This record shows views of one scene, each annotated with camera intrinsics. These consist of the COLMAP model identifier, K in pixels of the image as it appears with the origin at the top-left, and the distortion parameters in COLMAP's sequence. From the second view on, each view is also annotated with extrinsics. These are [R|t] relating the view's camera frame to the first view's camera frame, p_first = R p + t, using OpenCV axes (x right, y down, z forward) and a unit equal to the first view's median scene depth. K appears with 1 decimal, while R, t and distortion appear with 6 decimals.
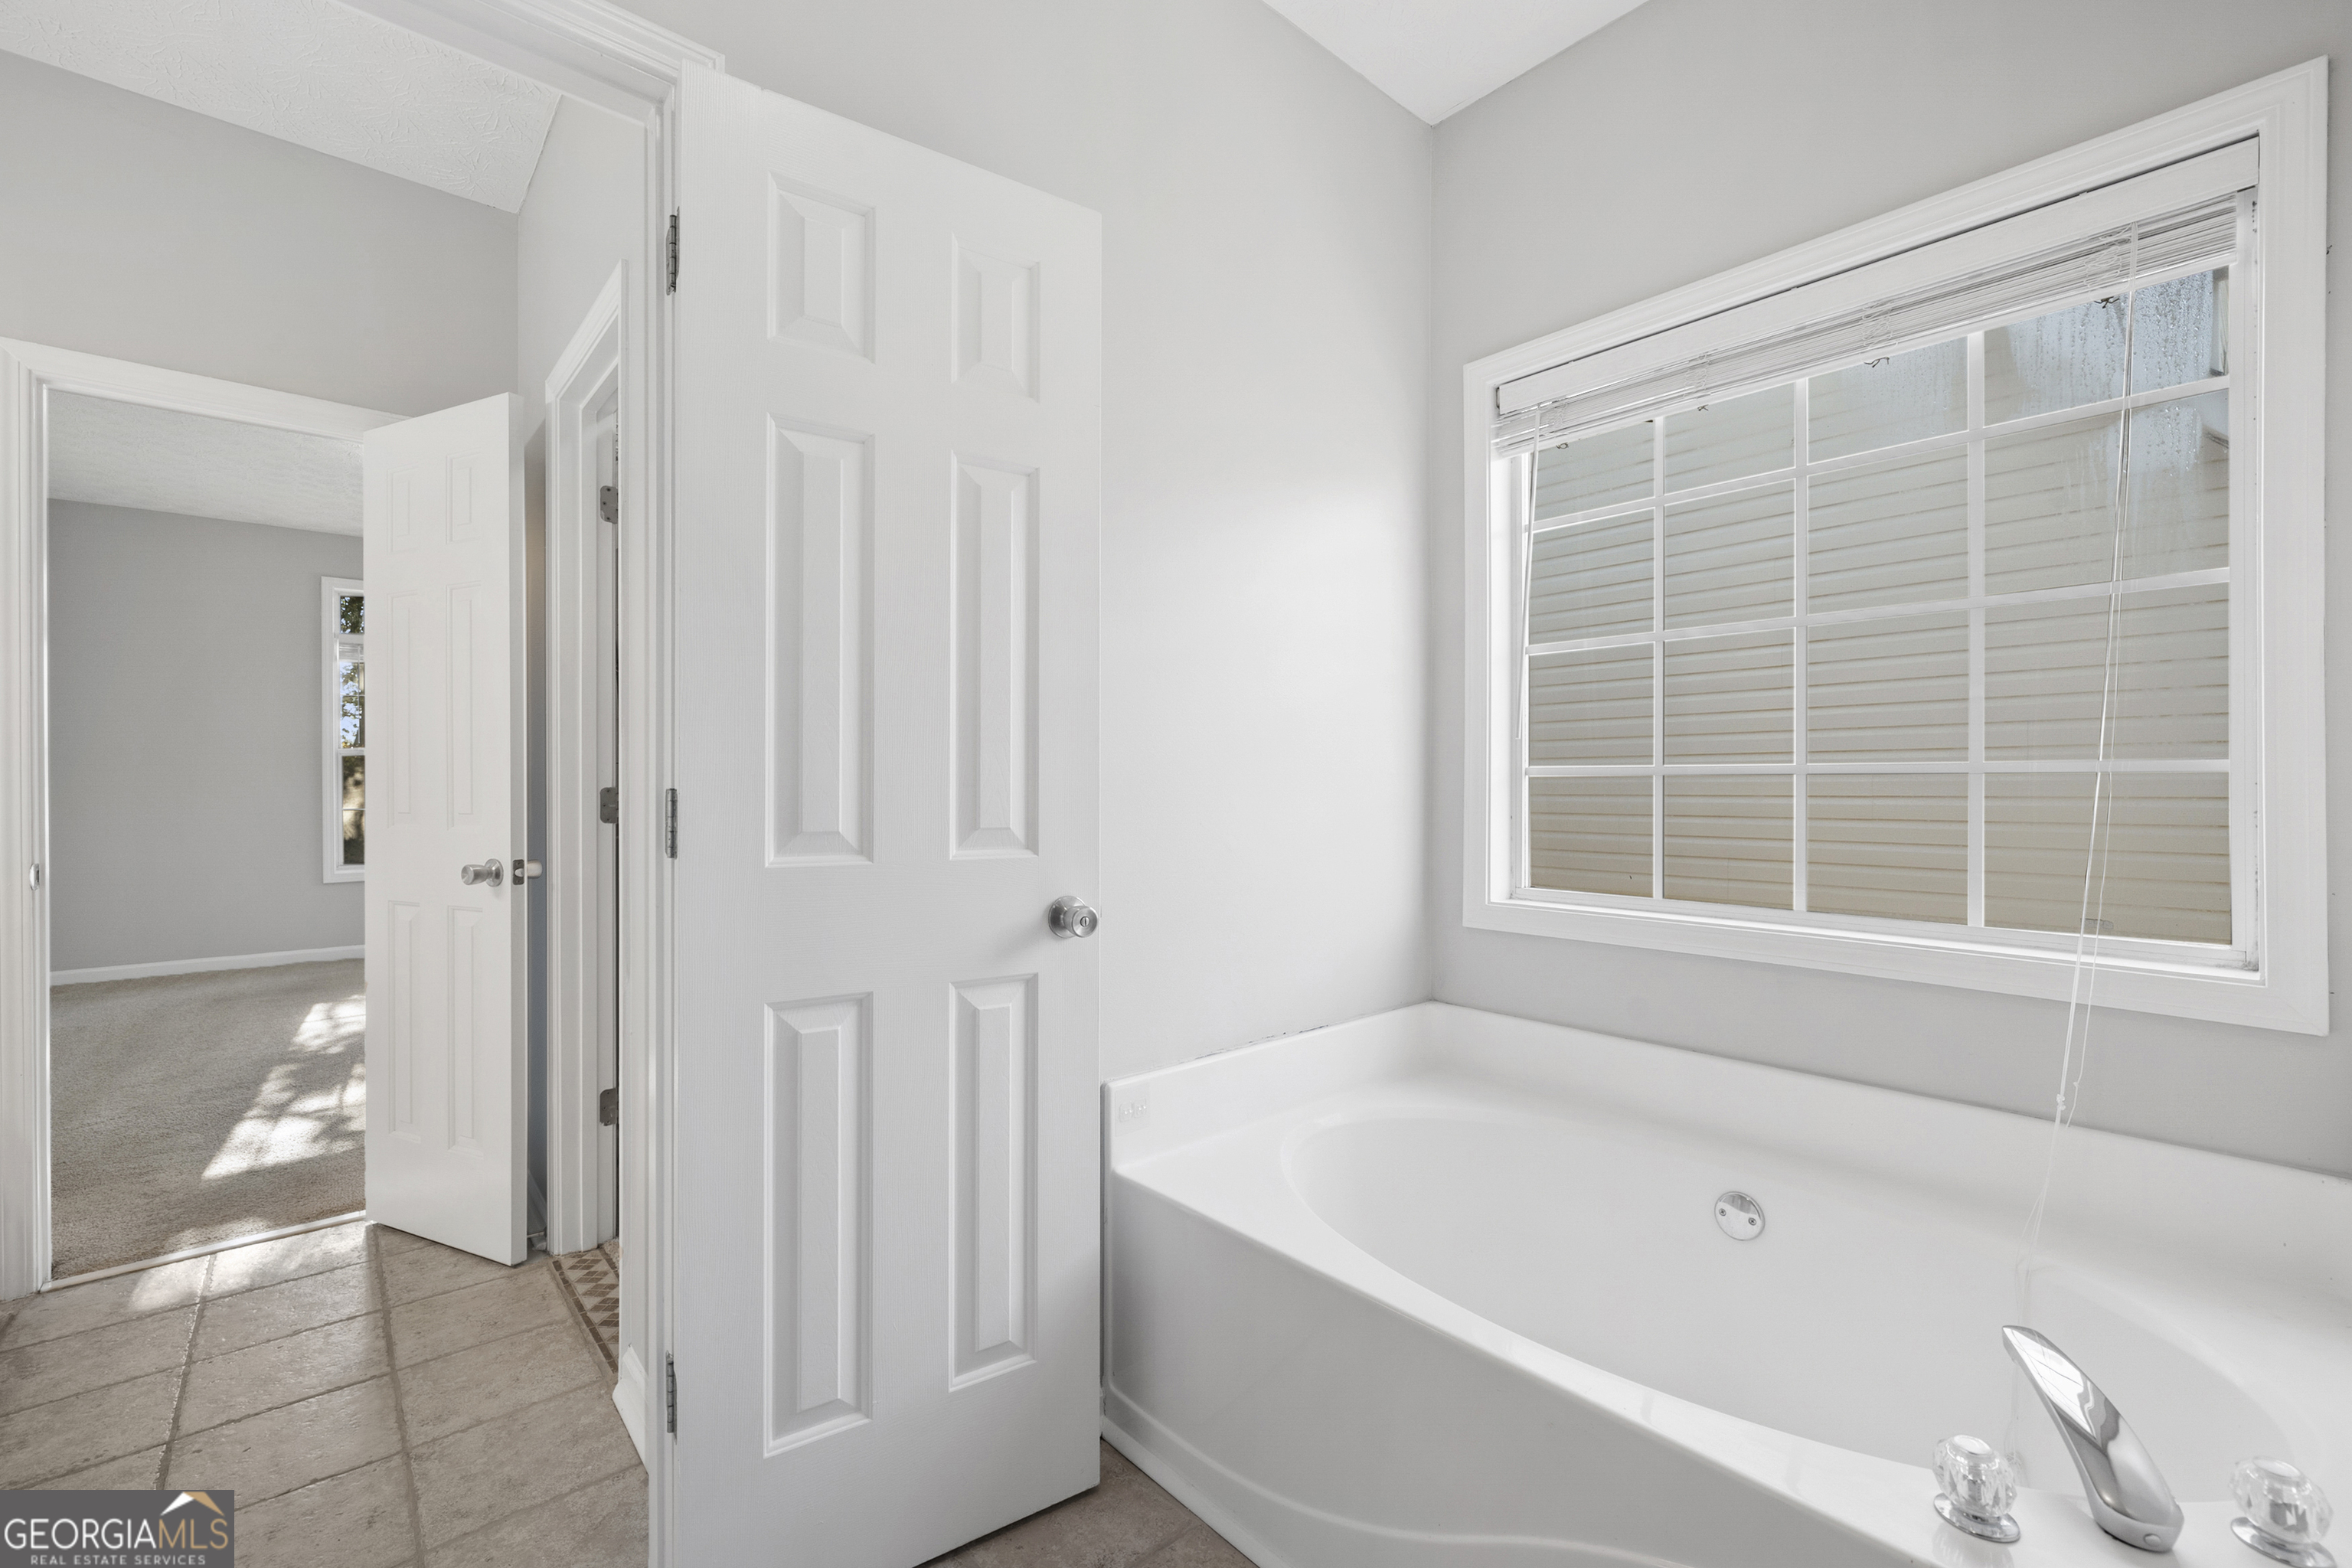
lens RADIAL K [[971.6, 0, 1176.0], [0, 971.6, 784.0], [0, 0, 1]] dist [-0.002114, -0.000398]
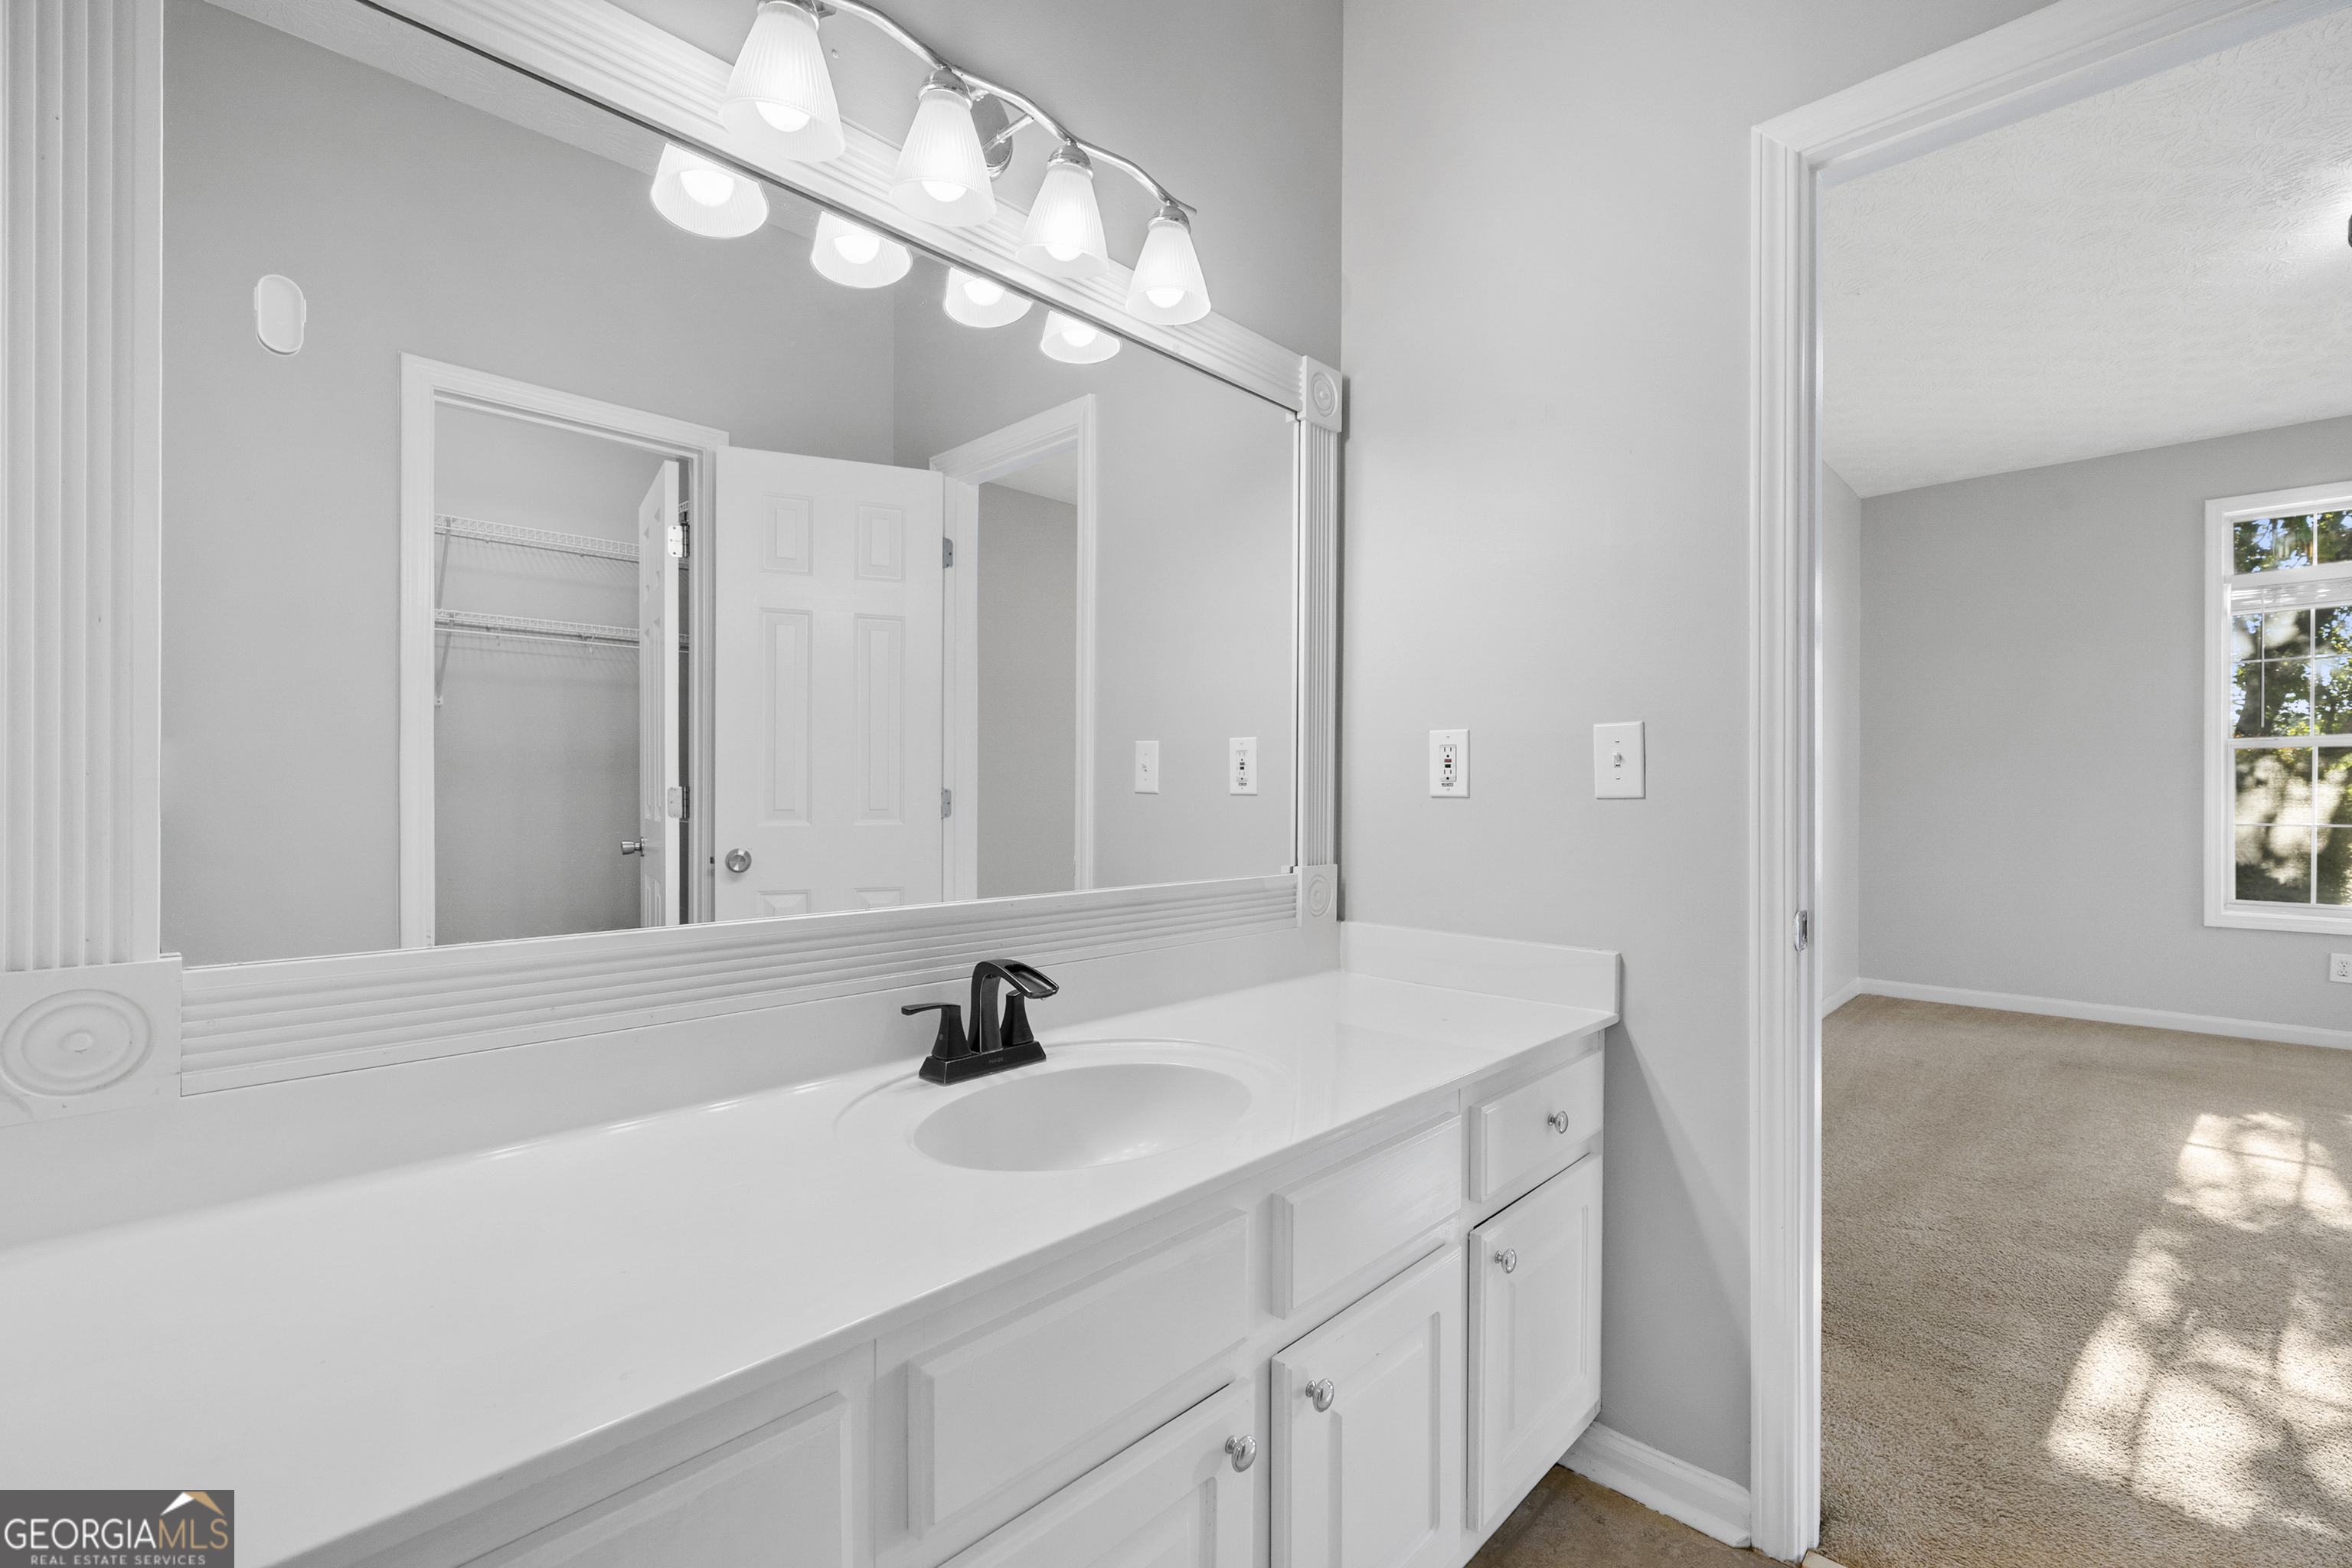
lens RADIAL K [[1018.9, 0, 1174.4], [0, 1018.9, 832.3], [0, 0, 1]] dist [0.000765, 0.000517]
pose [[0.072997, 0.026624, -0.996977, -0.352486], [0.015623, 0.999490, 0.027835, 0.002528], [0.997210, -0.017608, 0.072544, 0.355394]]
